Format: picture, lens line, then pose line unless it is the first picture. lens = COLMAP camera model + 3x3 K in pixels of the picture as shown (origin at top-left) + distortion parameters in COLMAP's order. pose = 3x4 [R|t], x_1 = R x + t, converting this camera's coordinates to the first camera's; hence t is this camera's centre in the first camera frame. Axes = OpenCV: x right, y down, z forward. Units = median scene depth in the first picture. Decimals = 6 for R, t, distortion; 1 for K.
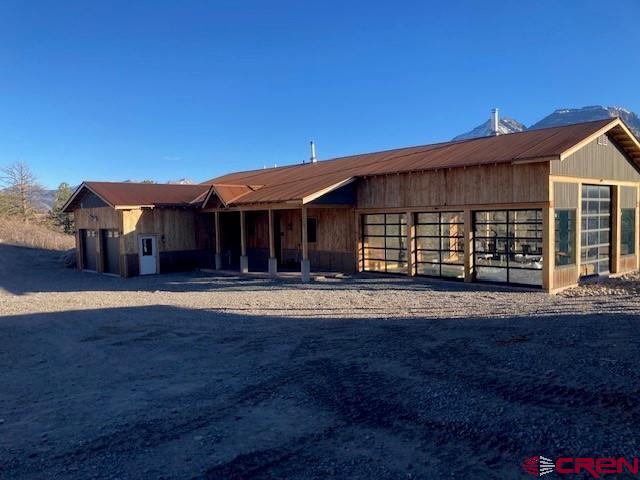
lens RADIAL K [[525.7, 0, 320.0], [0, 525.7, 240.0], [0, 0, 1]] dist [0.011061, 0.001602]
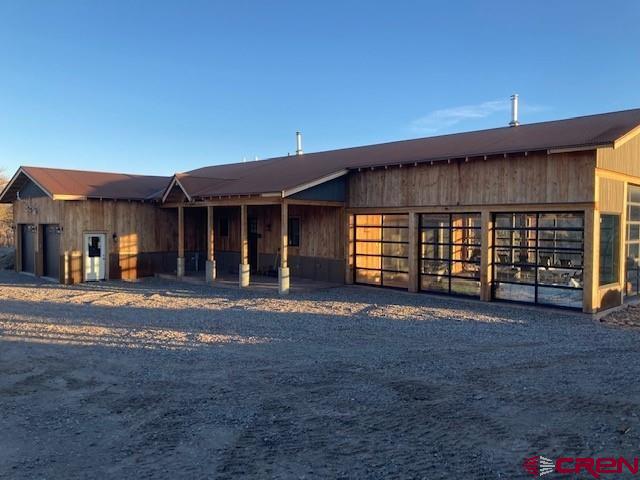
lens RADIAL K [[516.3, 0, 348.4], [0, 516.3, 232.5], [0, 0, 1]] dist [0.061345, 0.000999]
pose [[0.996390, 0.030816, 0.079105, 0.006953], [-0.028681, 0.999197, -0.027982, 0.003590], [-0.079904, 0.025612, 0.996473, 0.204959]]
